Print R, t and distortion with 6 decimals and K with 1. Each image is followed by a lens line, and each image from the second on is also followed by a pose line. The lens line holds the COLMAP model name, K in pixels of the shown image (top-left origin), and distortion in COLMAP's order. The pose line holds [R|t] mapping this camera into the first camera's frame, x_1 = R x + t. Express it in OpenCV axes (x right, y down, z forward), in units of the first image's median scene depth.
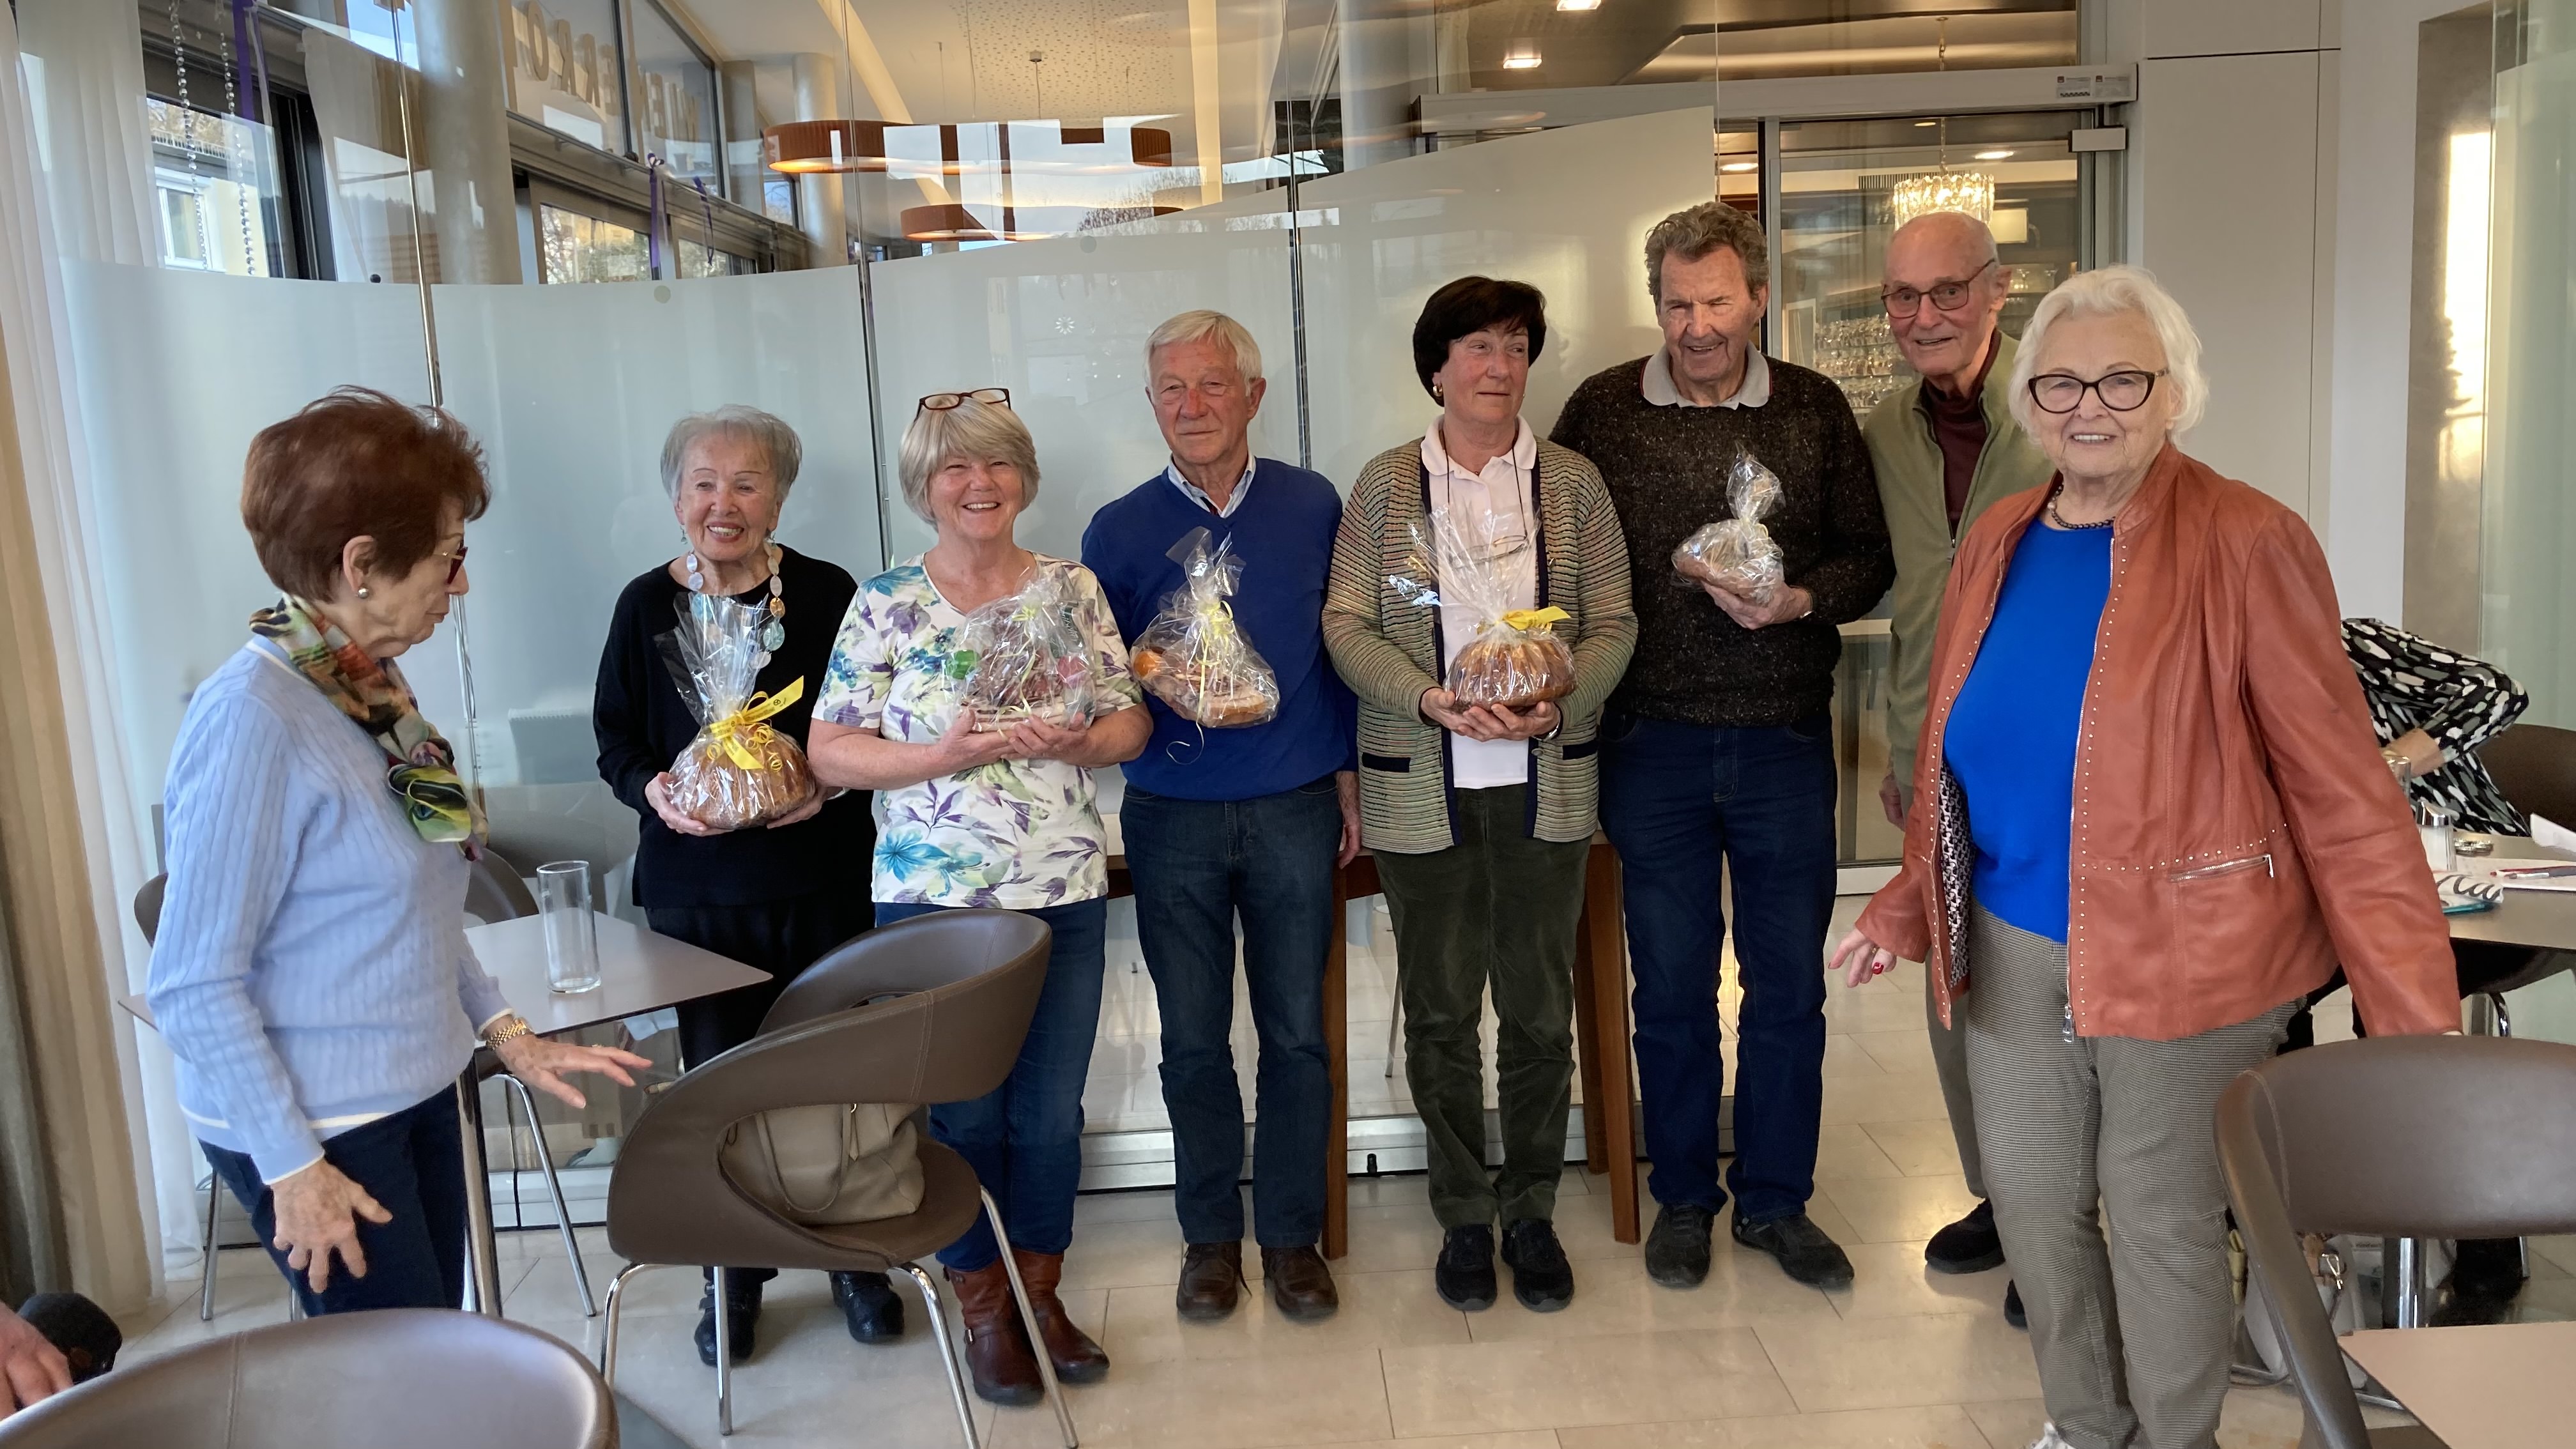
lens RADIAL K [[2120.2, 0, 1273.9], [0, 2120.2, 727.9], [0, 0, 1]] dist [0.010355, -0.032199]
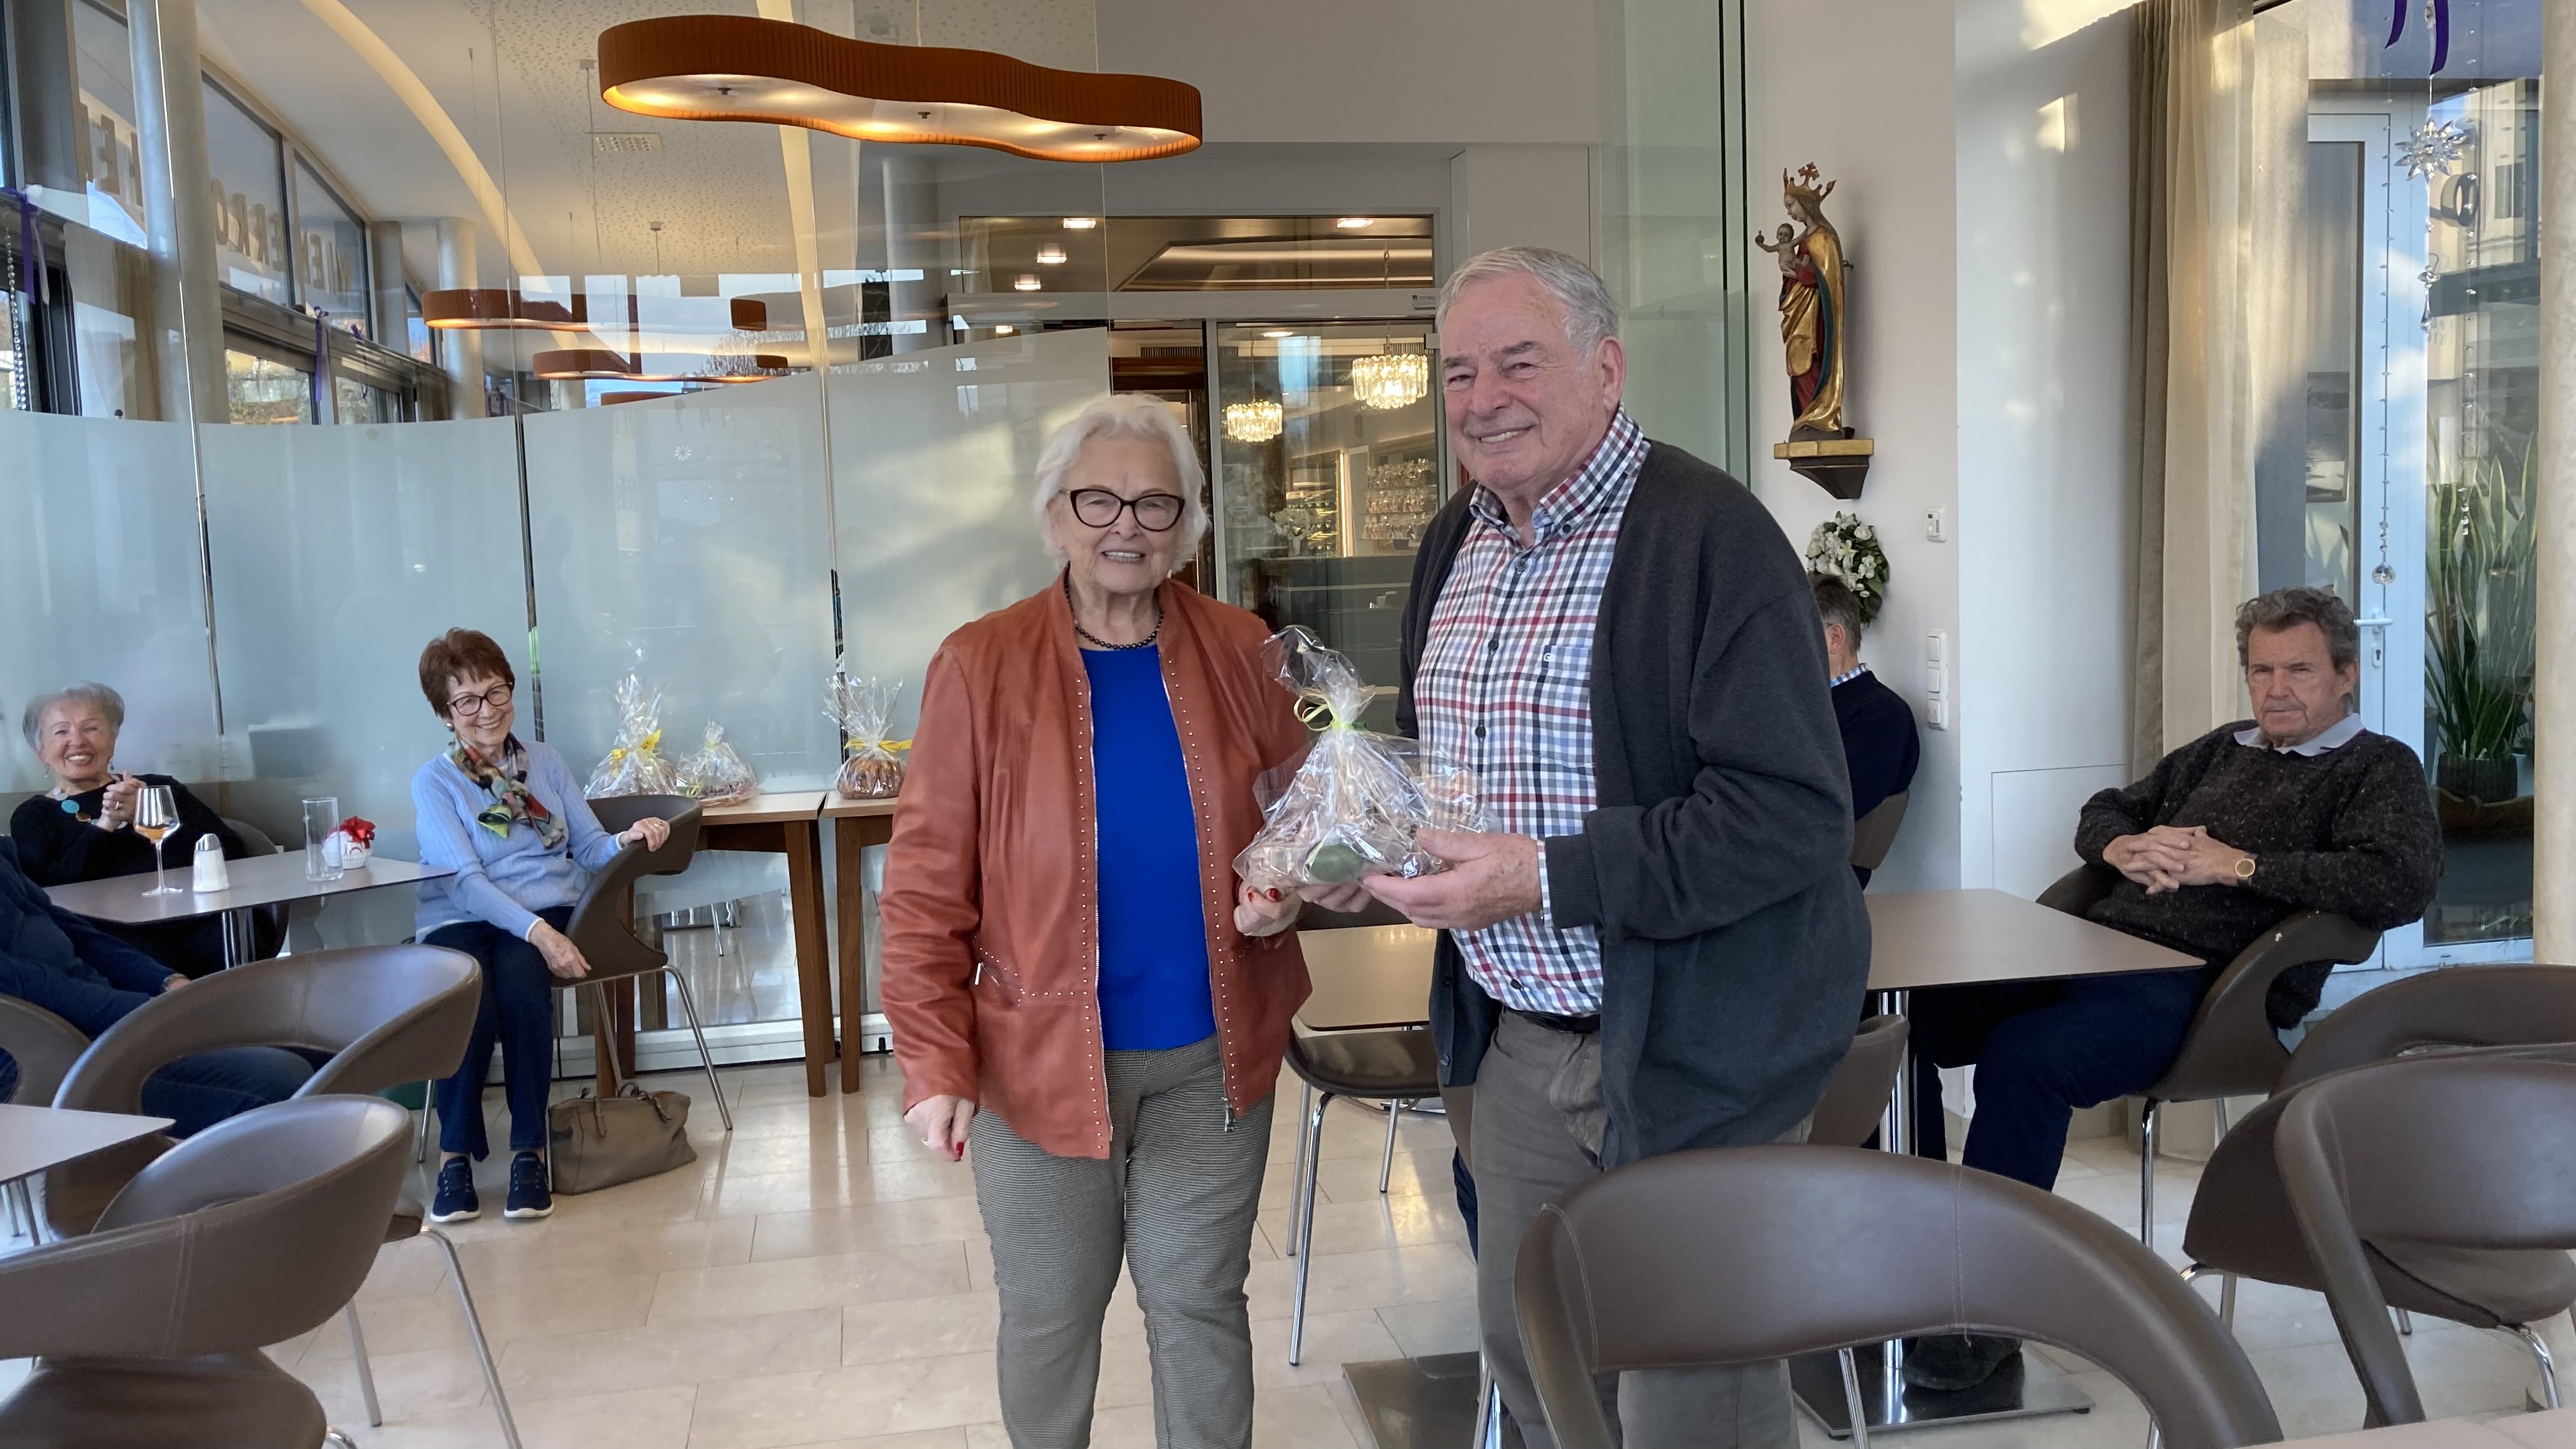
lens RADIAL K [[2094.8, 0, 1283.8], [0, 2094.8, 694.7], [0, 0, 1]] dist [0.000466, 0.001832]
pose [[0.984447, -0.000485, 0.175679, 0.033437], [0.013811, 0.997115, -0.074639, 0.041204], [-0.175136, 0.075905, 0.981614, -0.231141]]
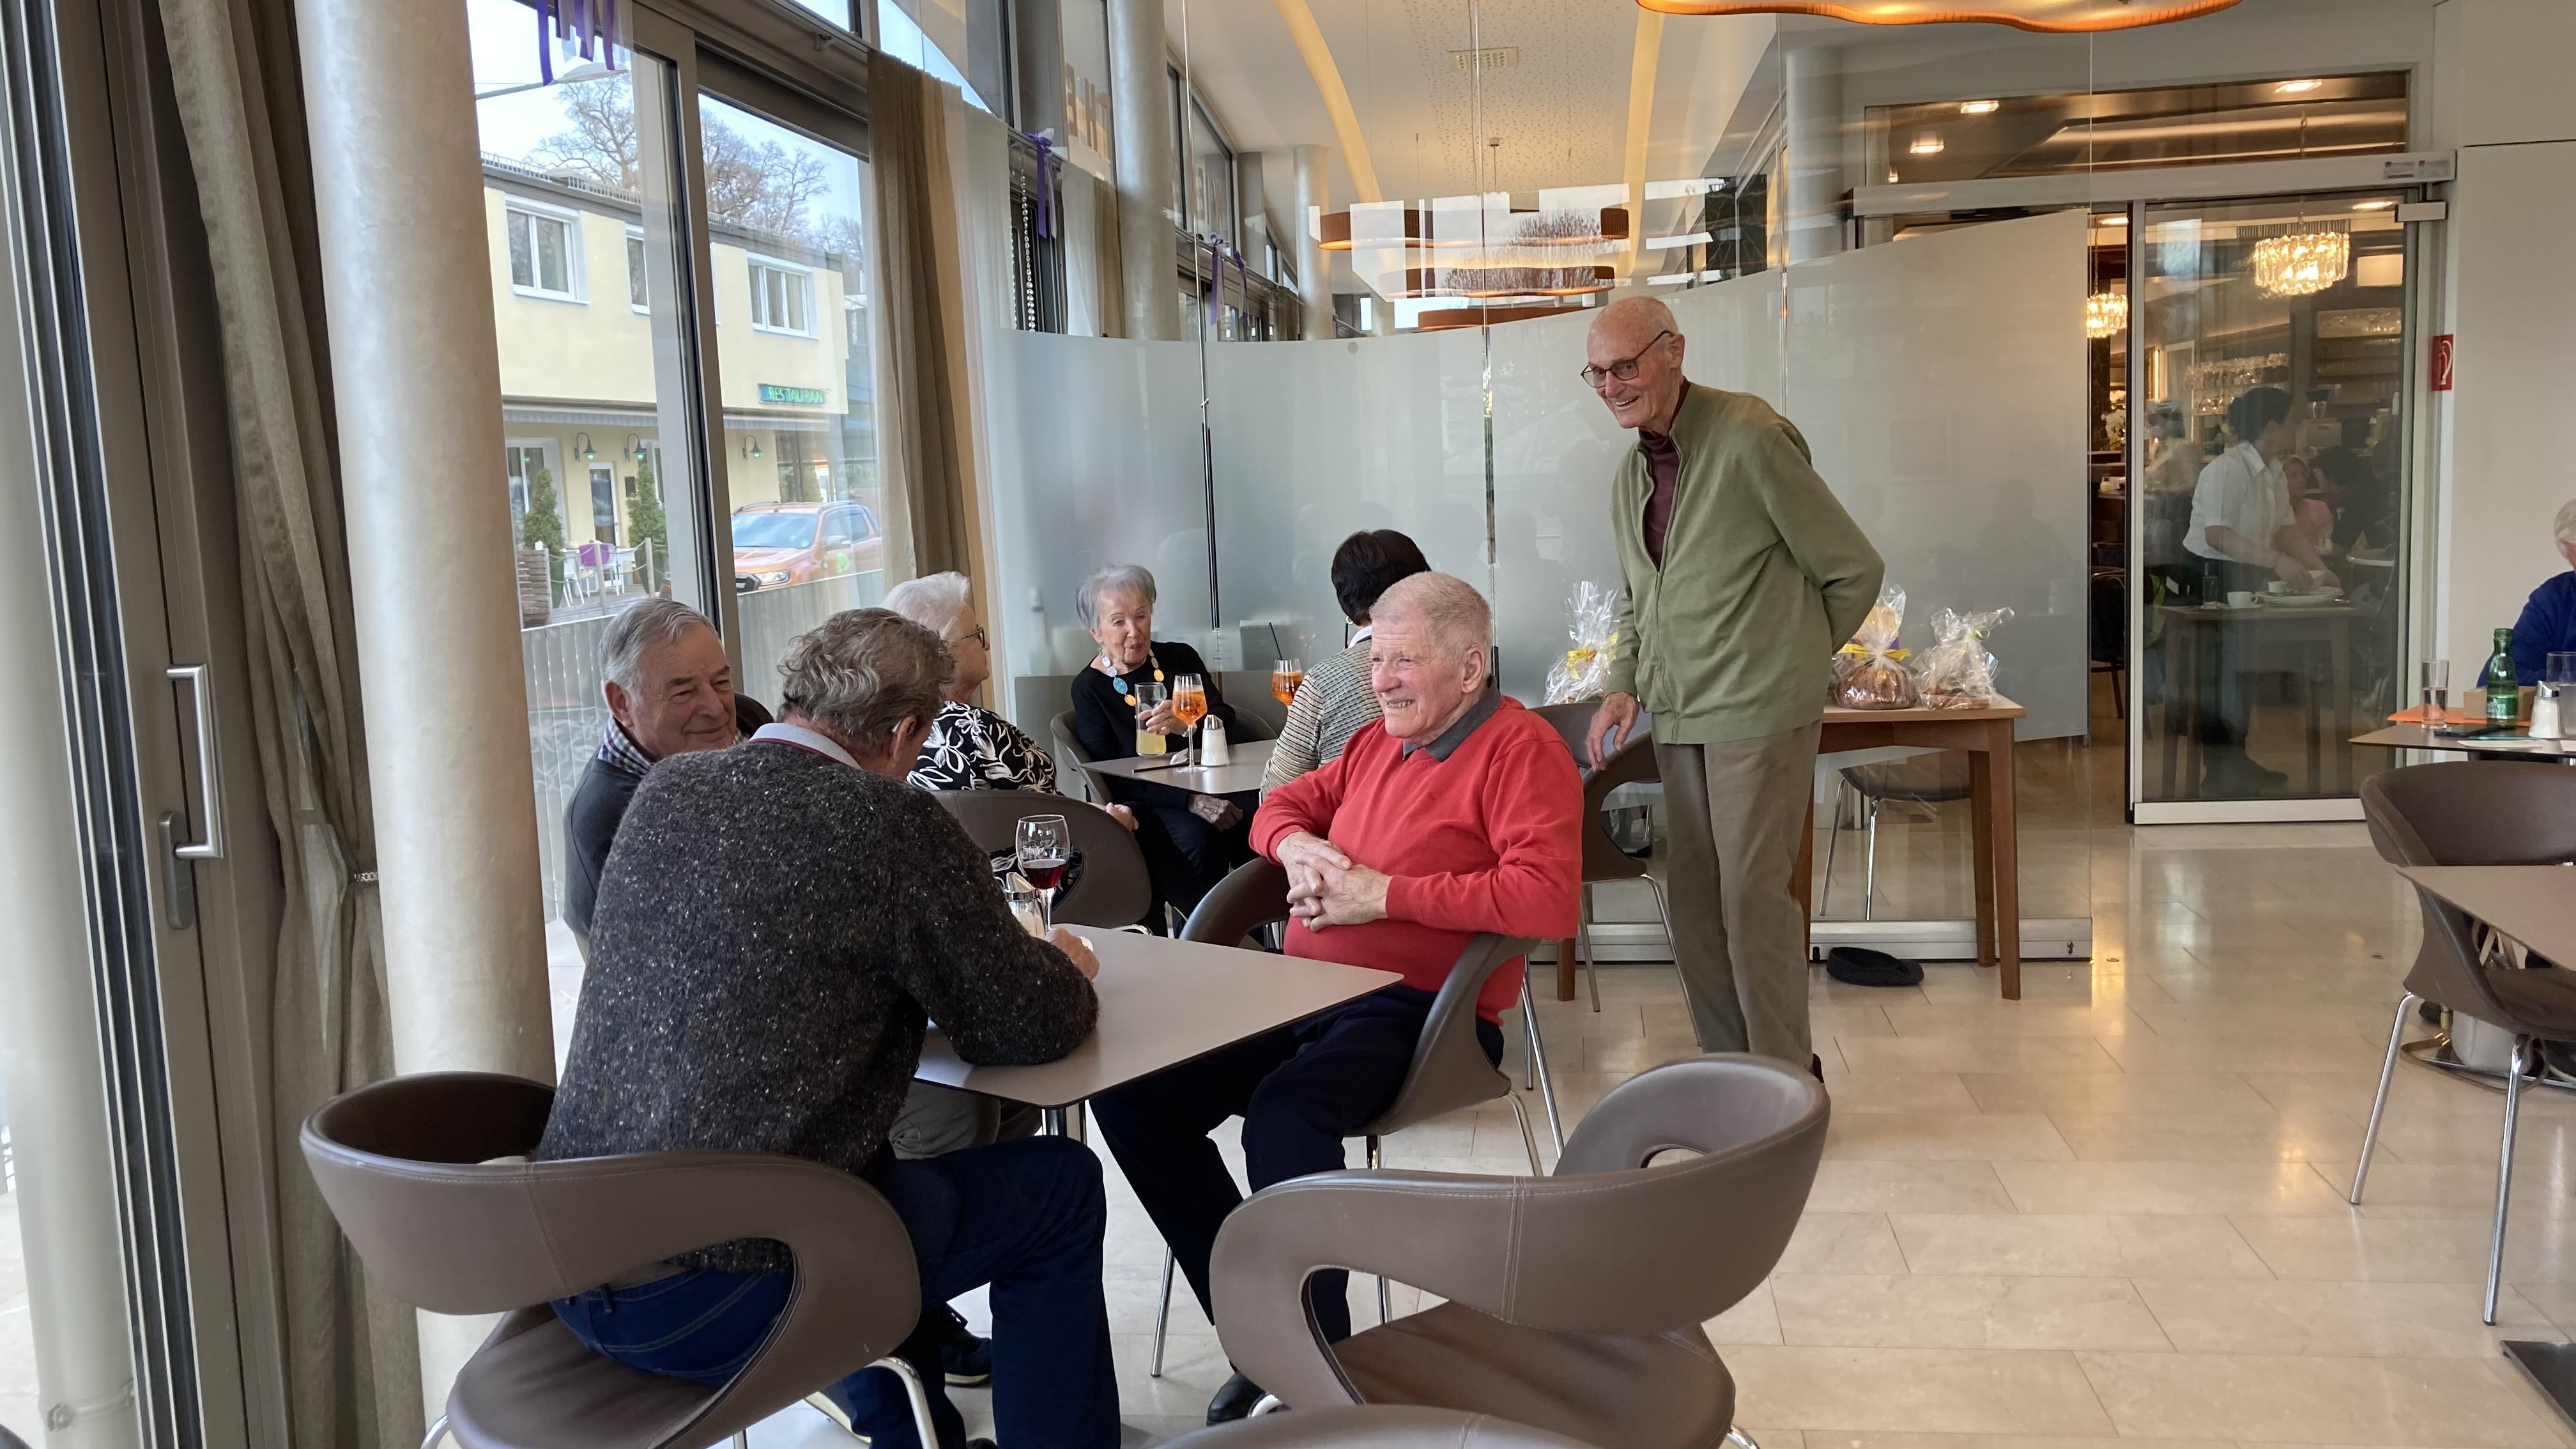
lens RADIAL K [[2087.5, 0, 1254.6], [0, 2087.5, 725.9], [0, 0, 1]] dist [0.003498, -0.000342]
pose [[0.984471, 0.025786, -0.173643, -0.044113], [-0.028890, 0.999464, -0.015375, 0.043996], [0.173154, 0.020153, 0.984689, -0.228507]]
